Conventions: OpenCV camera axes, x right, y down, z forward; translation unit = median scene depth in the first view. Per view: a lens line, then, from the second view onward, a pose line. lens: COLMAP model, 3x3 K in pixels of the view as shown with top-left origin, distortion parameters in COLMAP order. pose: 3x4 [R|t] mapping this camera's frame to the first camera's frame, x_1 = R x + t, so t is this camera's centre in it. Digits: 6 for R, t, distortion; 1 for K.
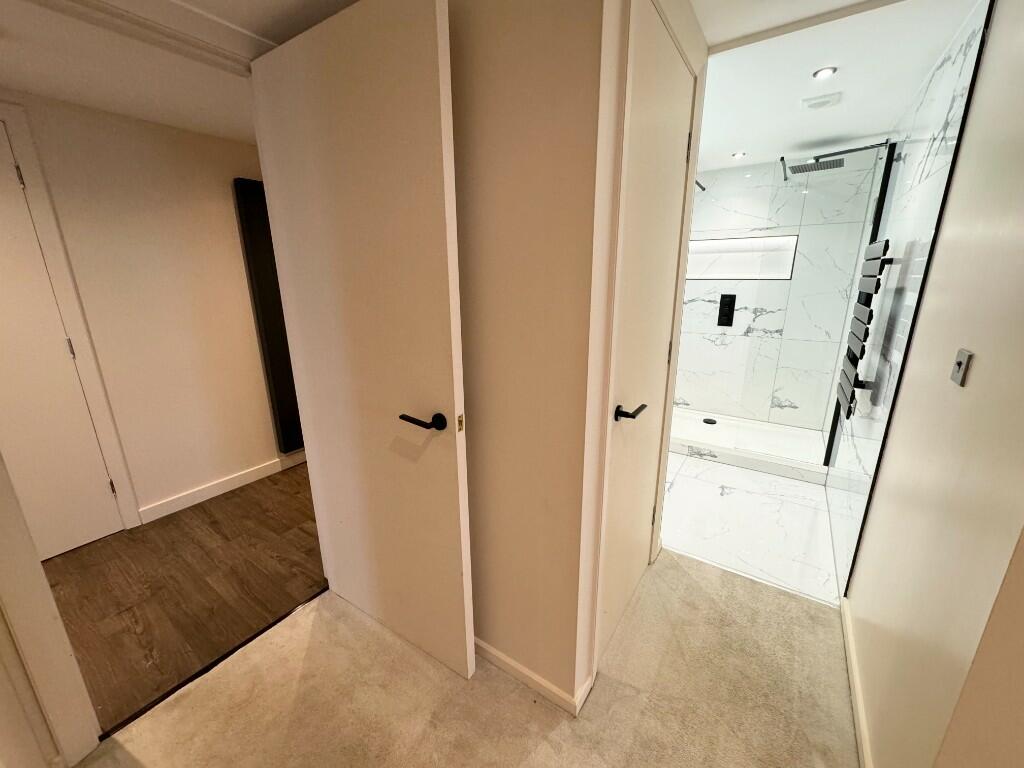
lens RADIAL K [[406.0, 0, 512.0], [0, 406.0, 384.0], [0, 0, 1]] dist [-0.000536, -0.000054]
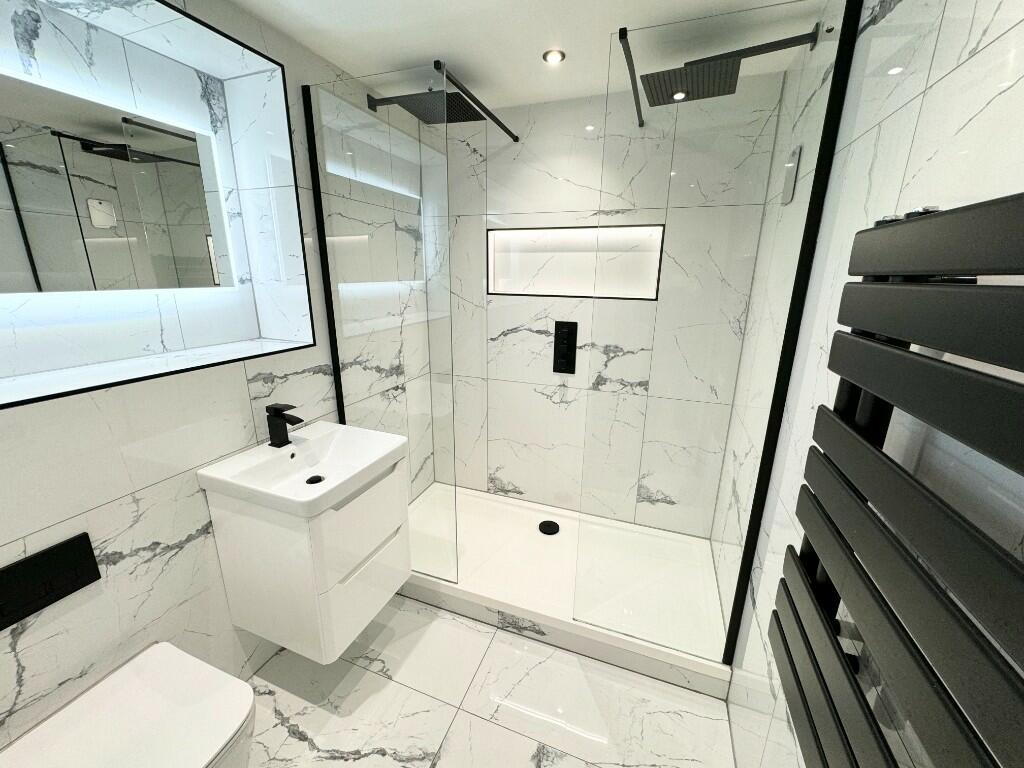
lens RADIAL K [[409.1, 0, 510.4], [0, 409.1, 383.8], [0, 0, 1]] dist [-0.000856, -0.000334]
pose [[0.971987, -0.040948, 0.231438, 0.316146], [0.040469, 0.999158, 0.006819, -0.139063], [-0.231523, 0.002739, 0.972826, 0.440855]]
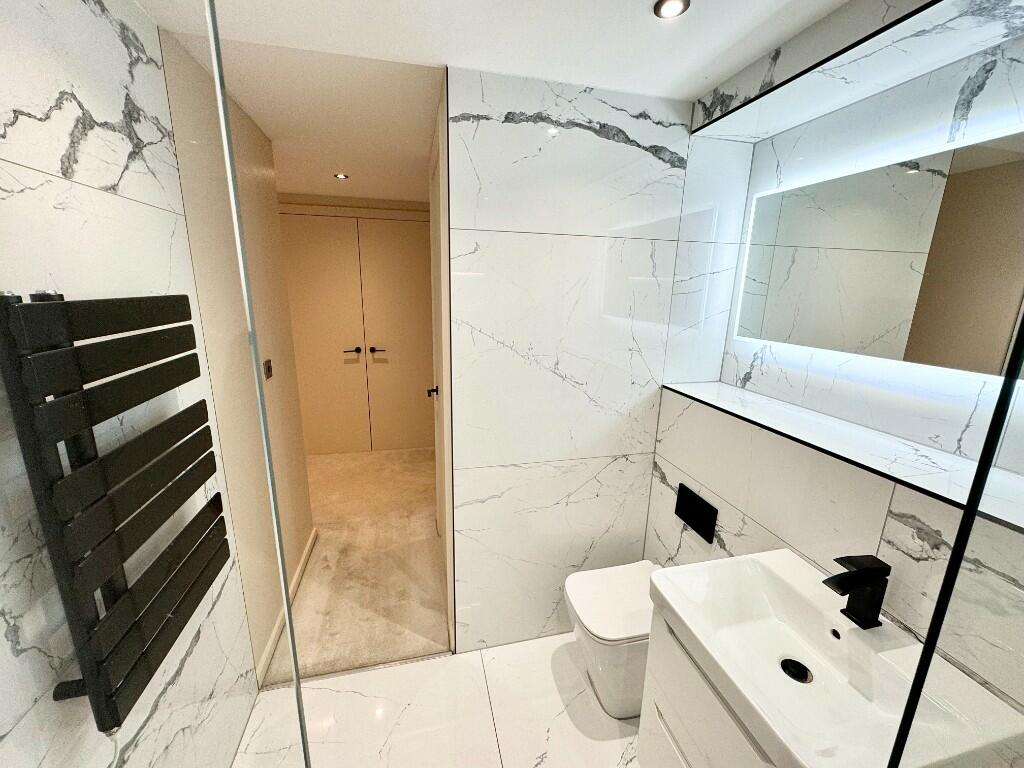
lens RADIAL K [[409.1, 0, 510.4], [0, 409.1, 383.8], [0, 0, 1]] dist [-0.000856, -0.000334]
pose [[-0.675984, 0.165686, -0.718048, 0.499399], [-0.203480, 0.894547, 0.397972, -0.279028], [0.708266, 0.415131, -0.570986, 0.835223]]
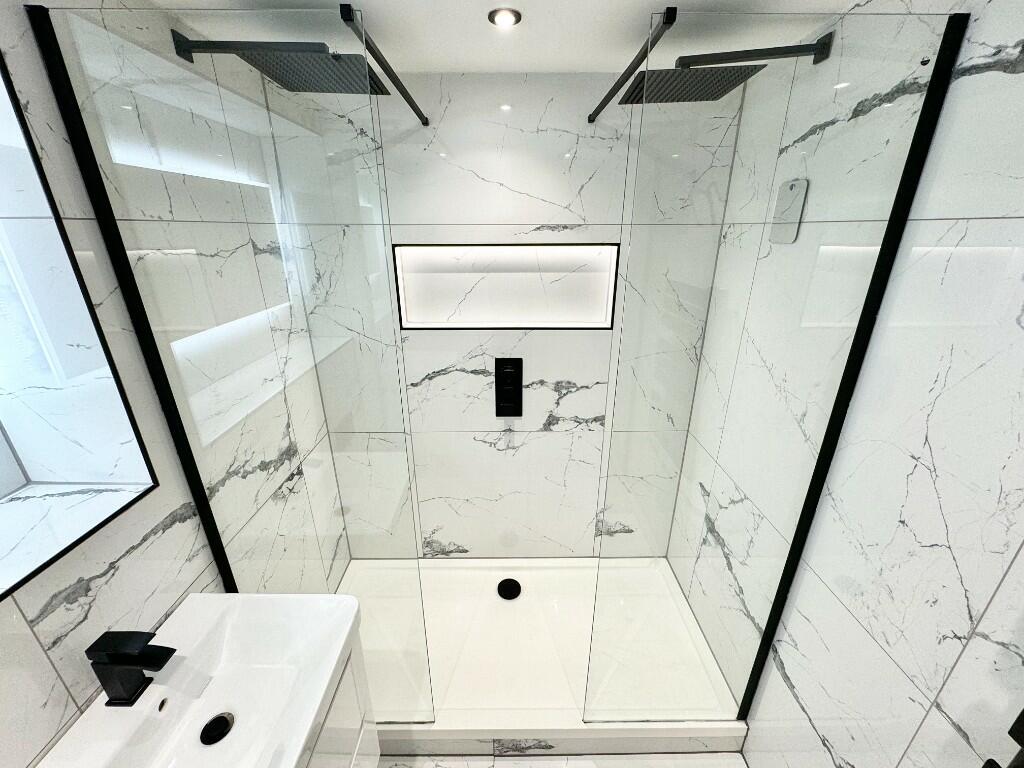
lens RADIAL K [[409.4, 0, 512.0], [0, 409.4, 384.0], [0, 0, 1]] dist [-0.001041, -0.000267]
pose [[0.825314, -0.193049, 0.530649, 0.272515], [0.141645, 0.980476, 0.136397, -0.261749], [-0.546620, -0.037406, 0.836545, 0.592136]]
